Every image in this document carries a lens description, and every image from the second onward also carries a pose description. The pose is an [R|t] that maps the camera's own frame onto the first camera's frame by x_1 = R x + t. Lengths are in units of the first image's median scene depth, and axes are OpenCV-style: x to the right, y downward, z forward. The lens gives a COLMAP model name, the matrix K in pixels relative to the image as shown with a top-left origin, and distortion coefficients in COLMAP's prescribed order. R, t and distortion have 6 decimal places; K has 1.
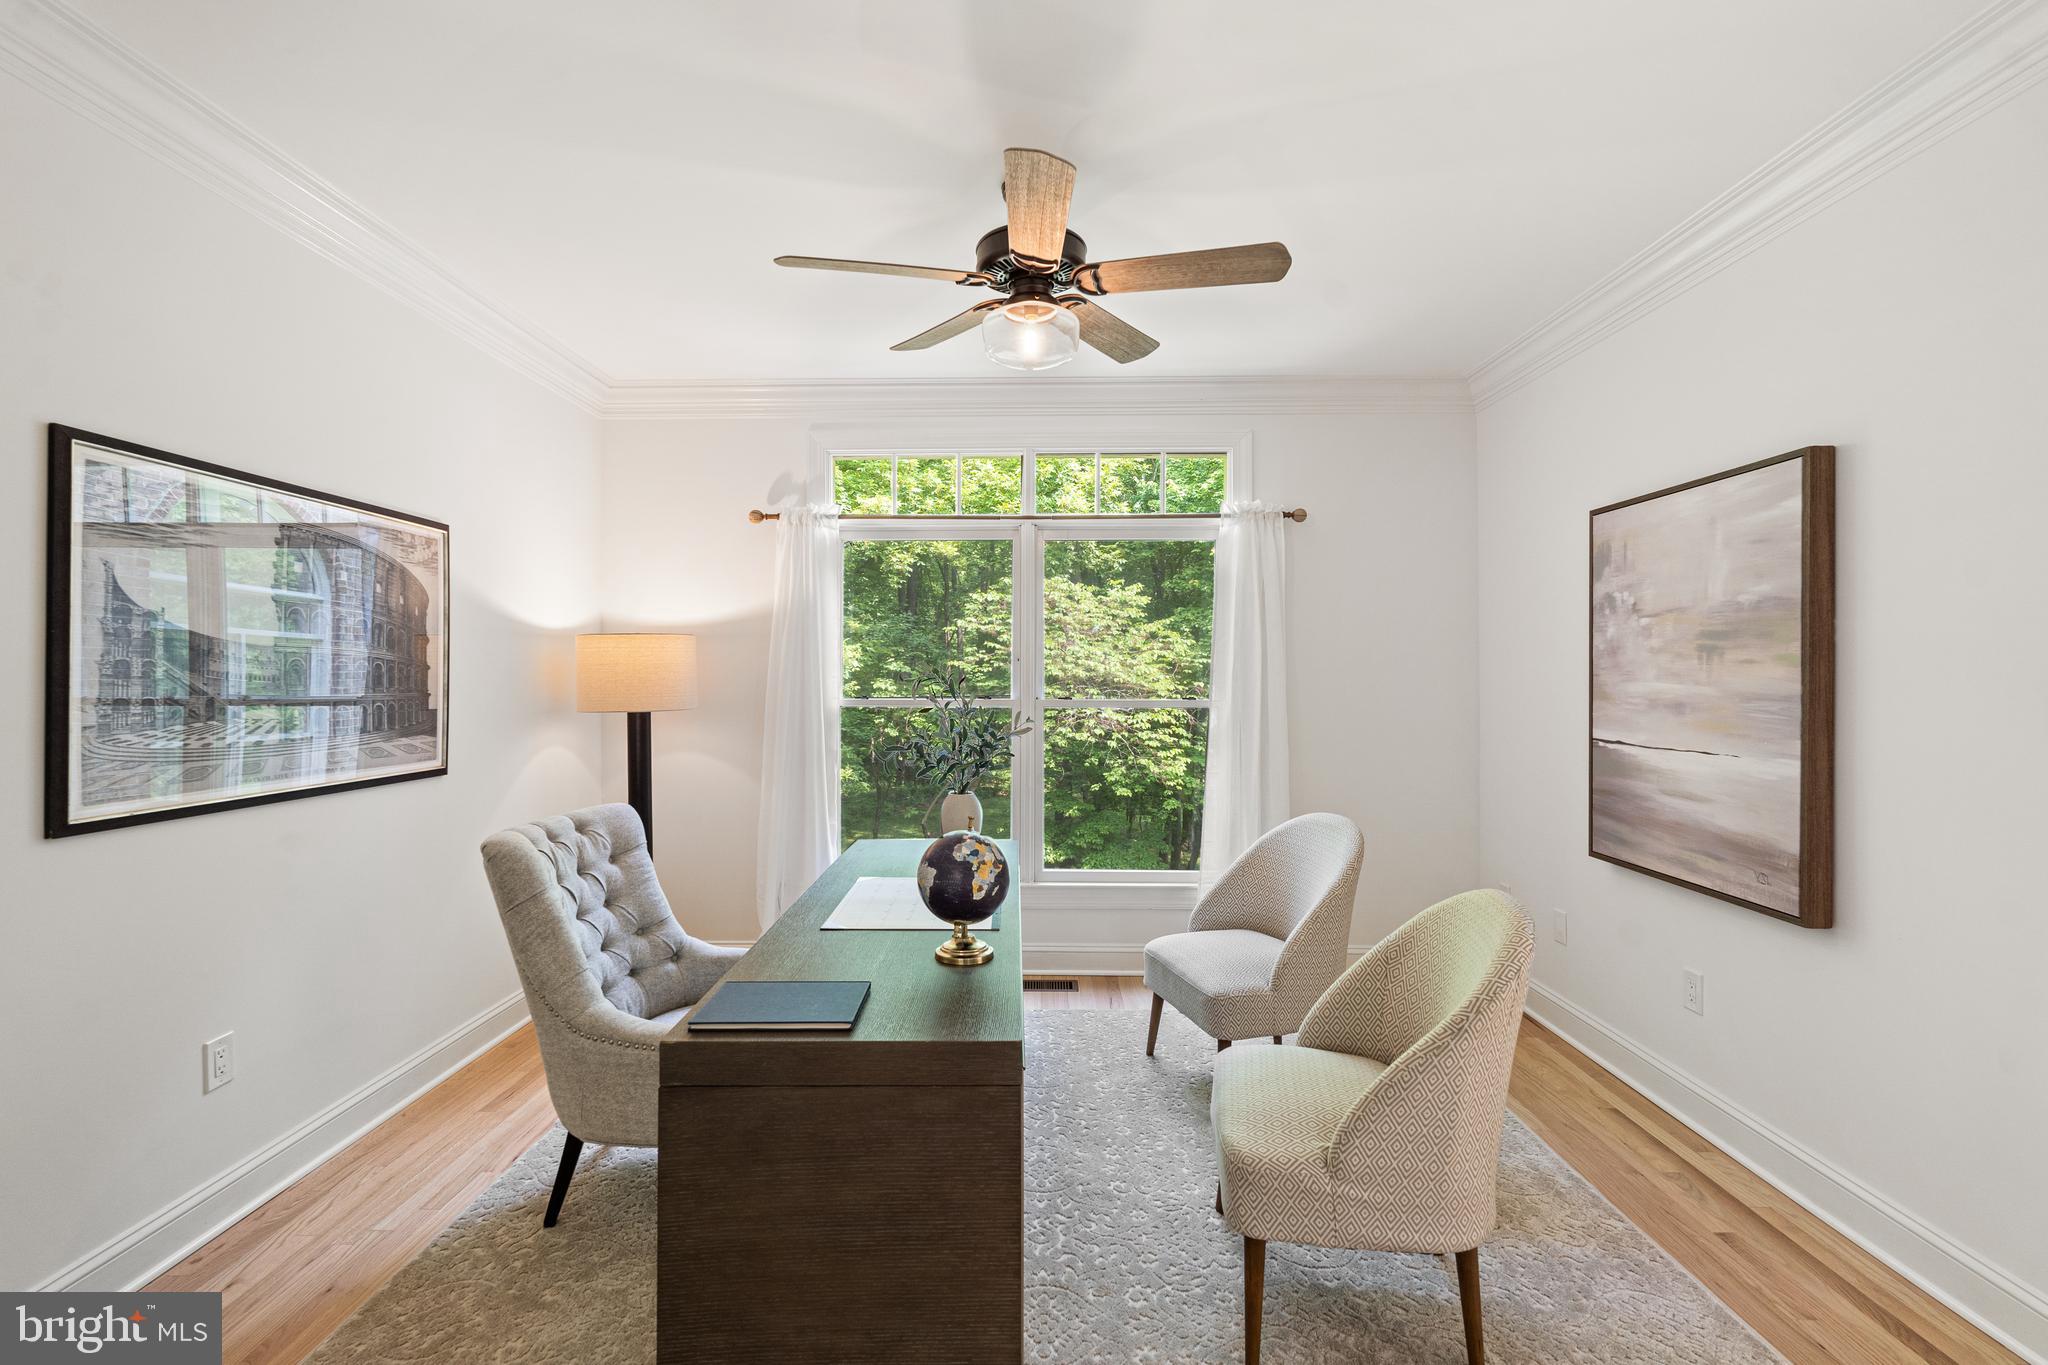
lens RADIAL K [[911.6, 0, 1022.3], [0, 911.6, 671.3], [0, 0, 1]] dist [-0.002088, -0.000028]
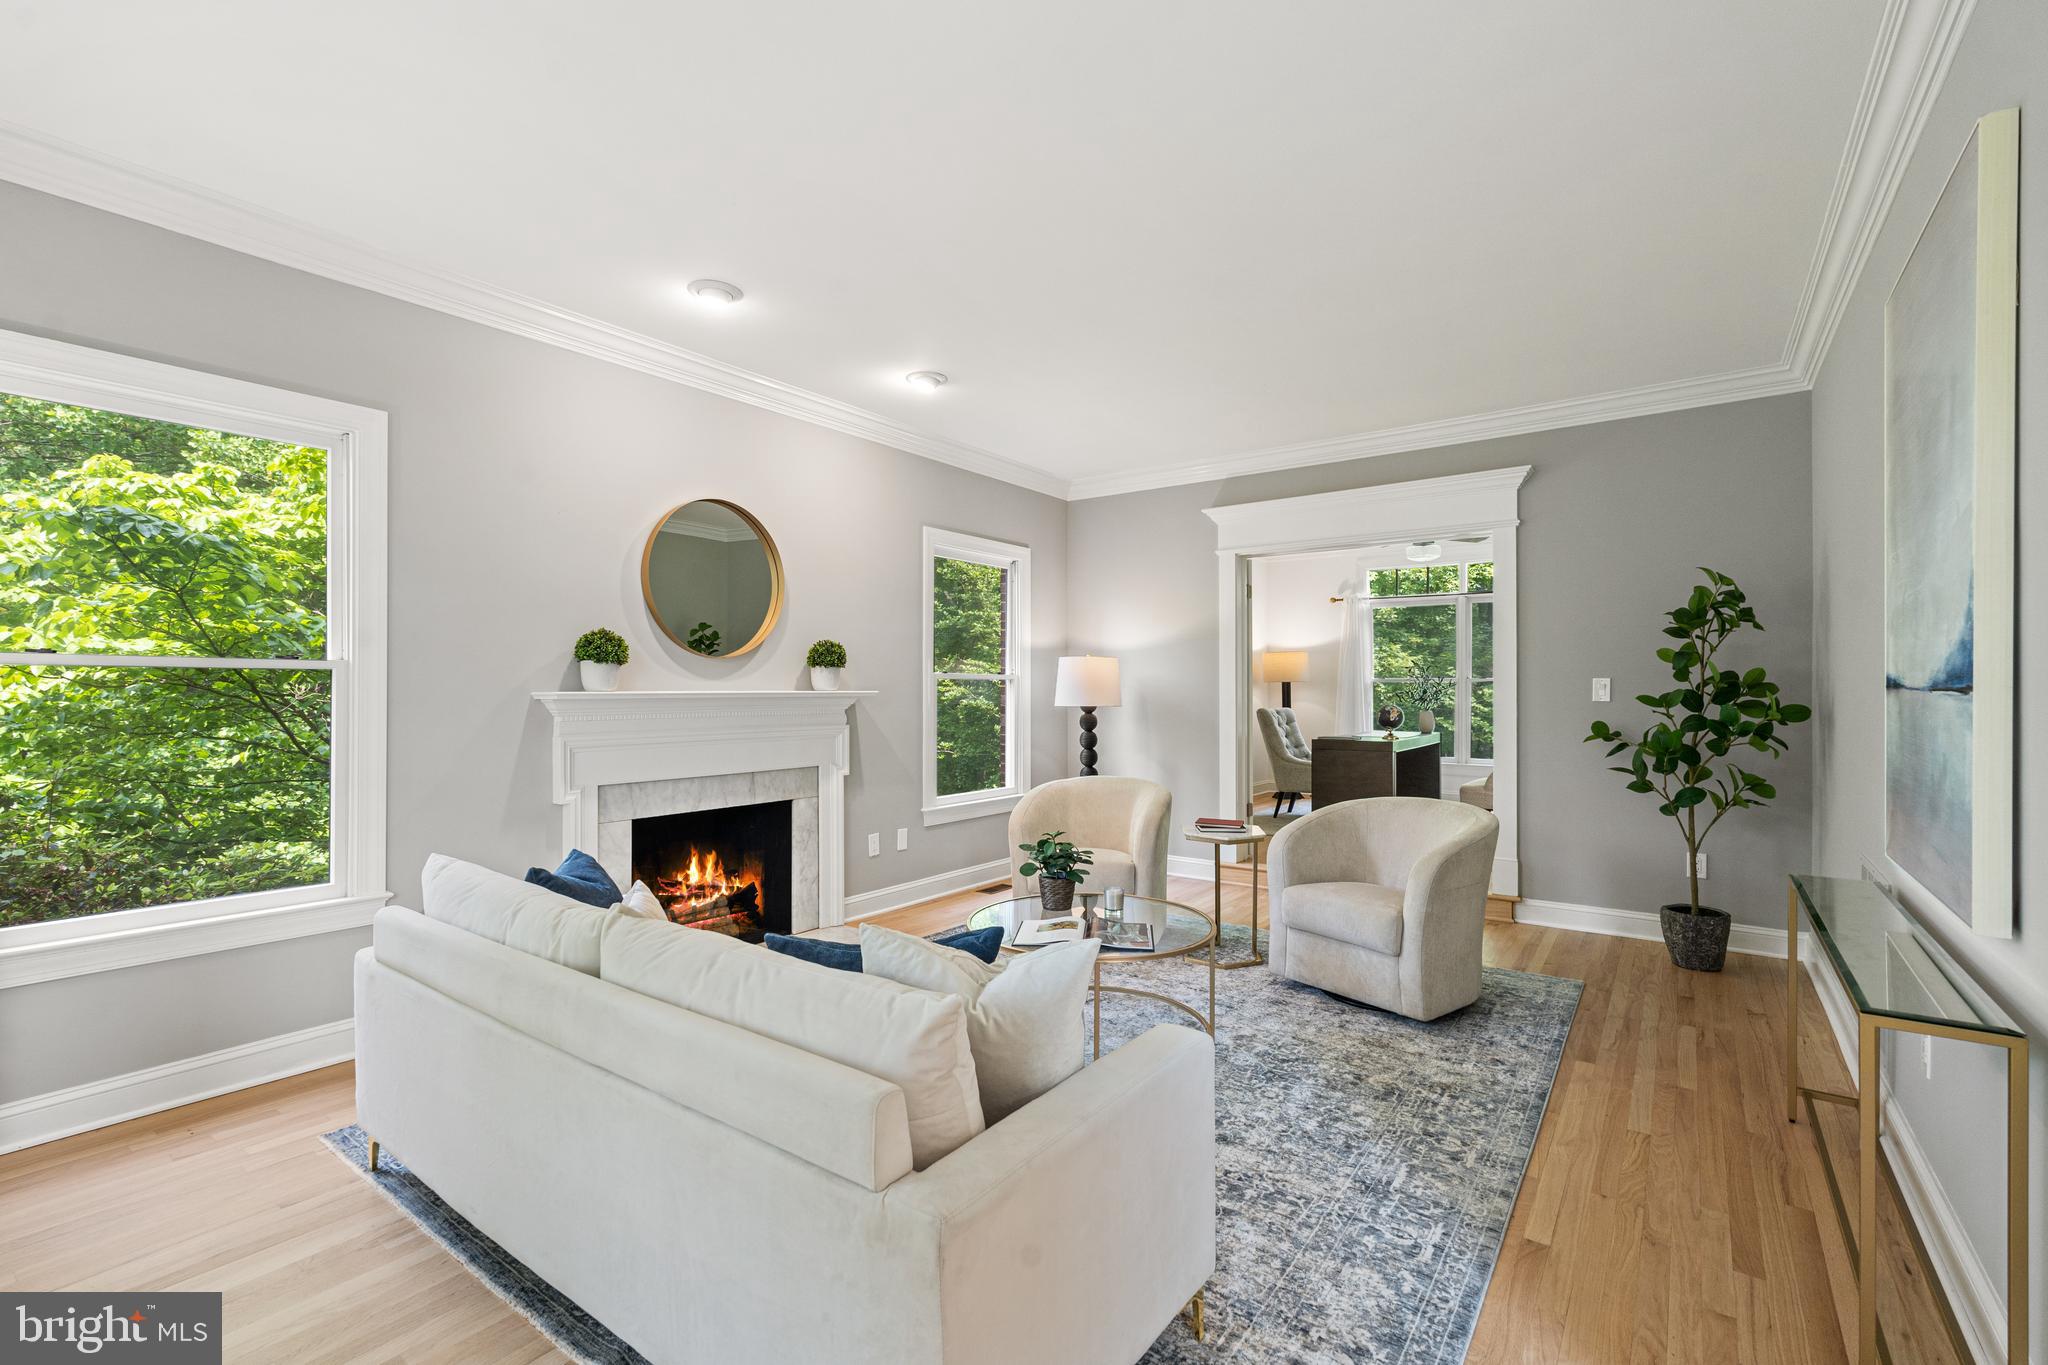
lens RADIAL K [[910.2, 0, 1024.2], [0, 910.2, 681.5], [0, 0, 1]] dist [0.001616, 0.000119]
pose [[0.818813, -0.000241, -0.574061, 0.409398], [-0.002496, 0.999989, -0.003980, 0.050471], [0.574056, 0.004692, 0.818803, -1.397700]]
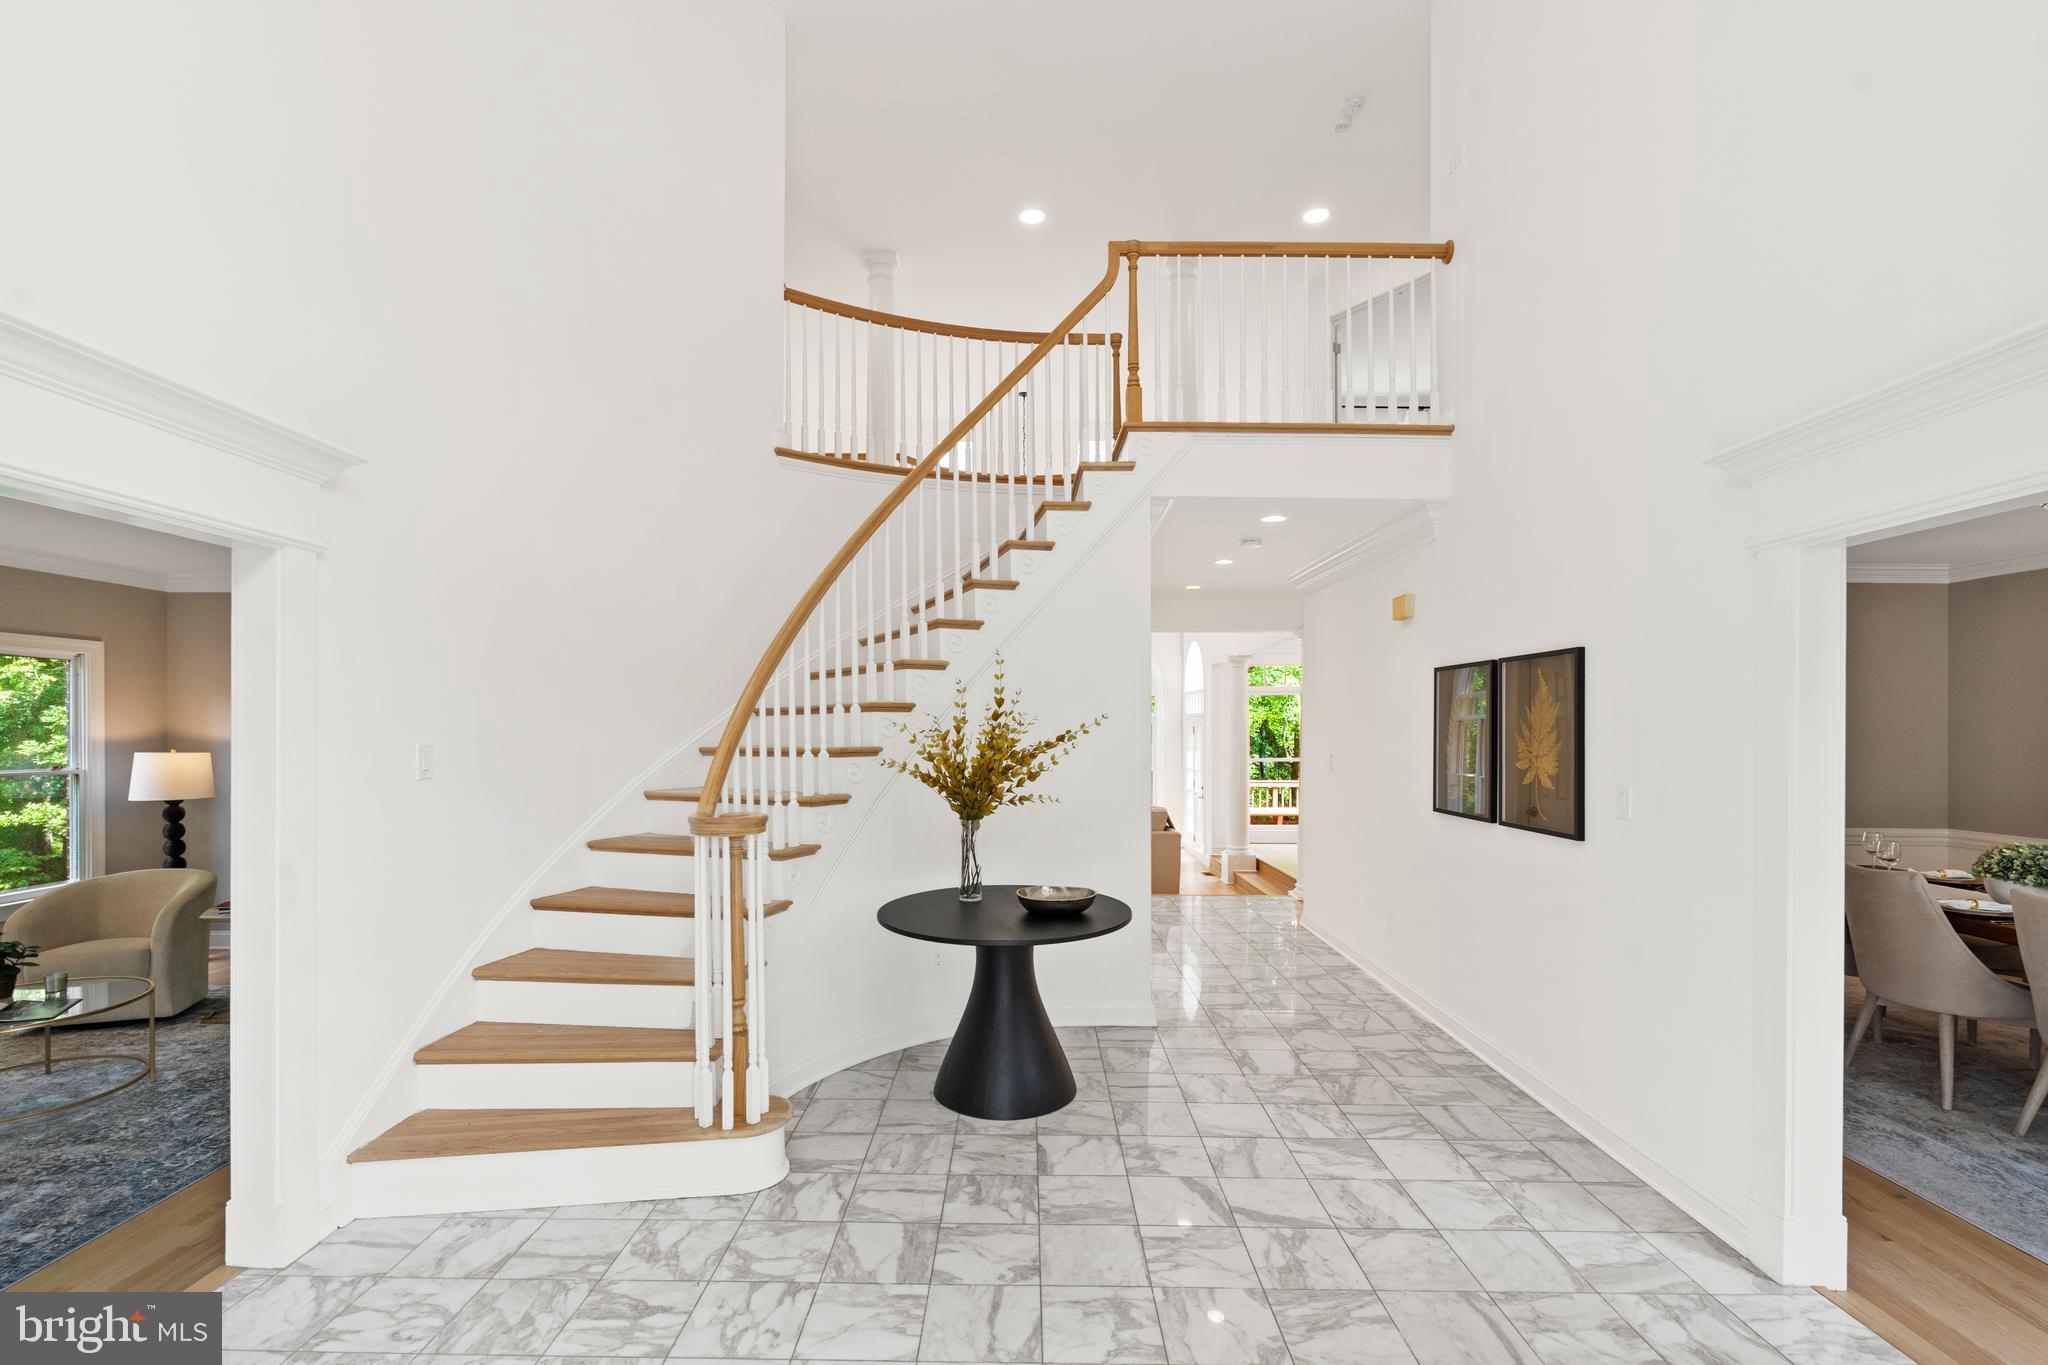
lens RADIAL K [[937.5, 0, 1016.9], [0, 937.5, 721.0], [0, 0, 1]] dist [-0.000932, -0.000232]
pose [[0.999958, -0.001158, 0.009080, 1.085992], [0.001171, 0.999998, -0.001349, -0.047154], [-0.009079, 0.001360, 0.999958, -1.736138]]
